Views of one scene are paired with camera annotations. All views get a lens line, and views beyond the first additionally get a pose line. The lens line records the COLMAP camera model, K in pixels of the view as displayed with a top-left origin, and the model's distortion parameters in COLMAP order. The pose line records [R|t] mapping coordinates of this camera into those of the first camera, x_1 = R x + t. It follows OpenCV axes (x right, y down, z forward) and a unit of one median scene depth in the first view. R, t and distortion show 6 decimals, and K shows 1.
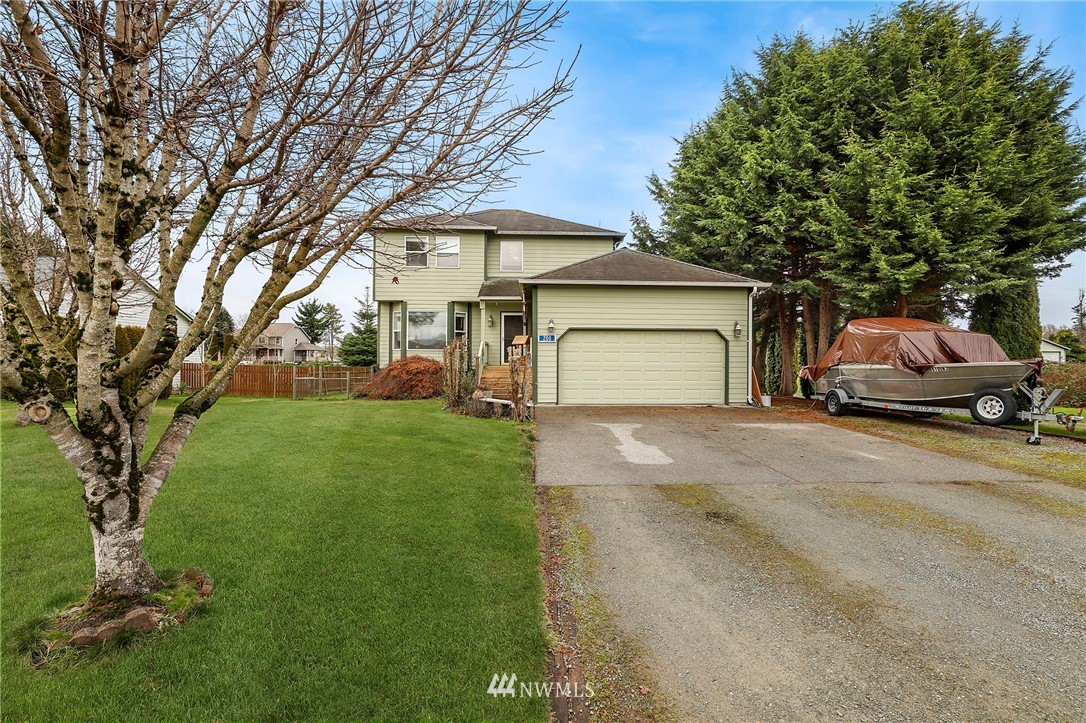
lens RADIAL K [[499.5, 0, 545.7], [0, 499.5, 358.8], [0, 0, 1]] dist [-0.021889, 0.000147]
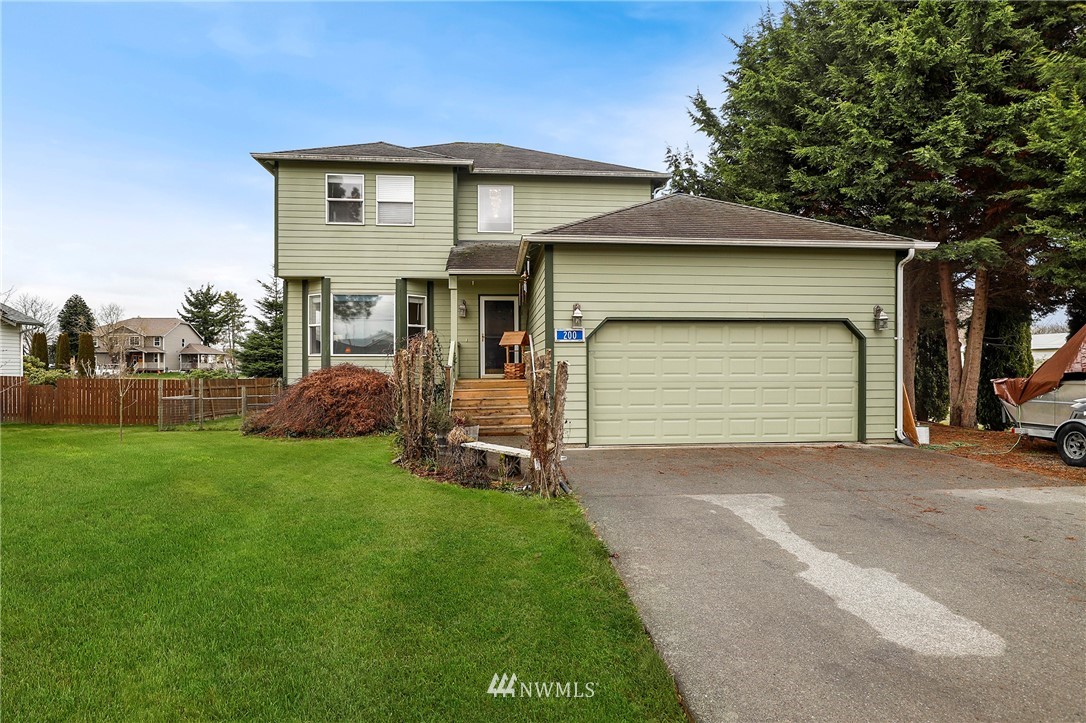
lens RADIAL K [[629.6, 0, 547.9], [0, 629.6, 367.9], [0, 0, 1]] dist [-0.006851, -0.002173]
pose [[0.998459, -0.007902, 0.054924, -0.058053], [0.007425, 0.999933, 0.008889, -0.008144], [-0.054990, -0.008468, 0.998451, 0.228638]]
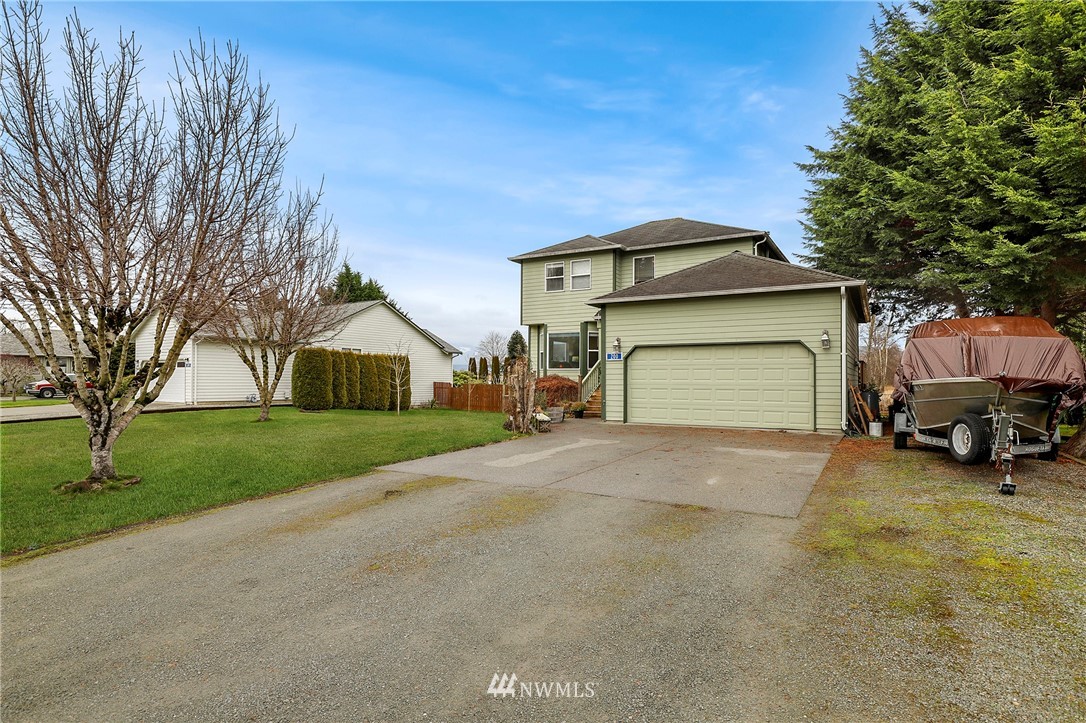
lens RADIAL K [[558.6, 0, 551.4], [0, 558.6, 368.1], [0, 0, 1]] dist [-0.018719, 0.000085]
pose [[0.846964, -0.013854, -0.531470, 0.441571], [0.004648, 0.999815, -0.018657, 0.002584], [0.531630, 0.013331, 0.846872, -0.016811]]
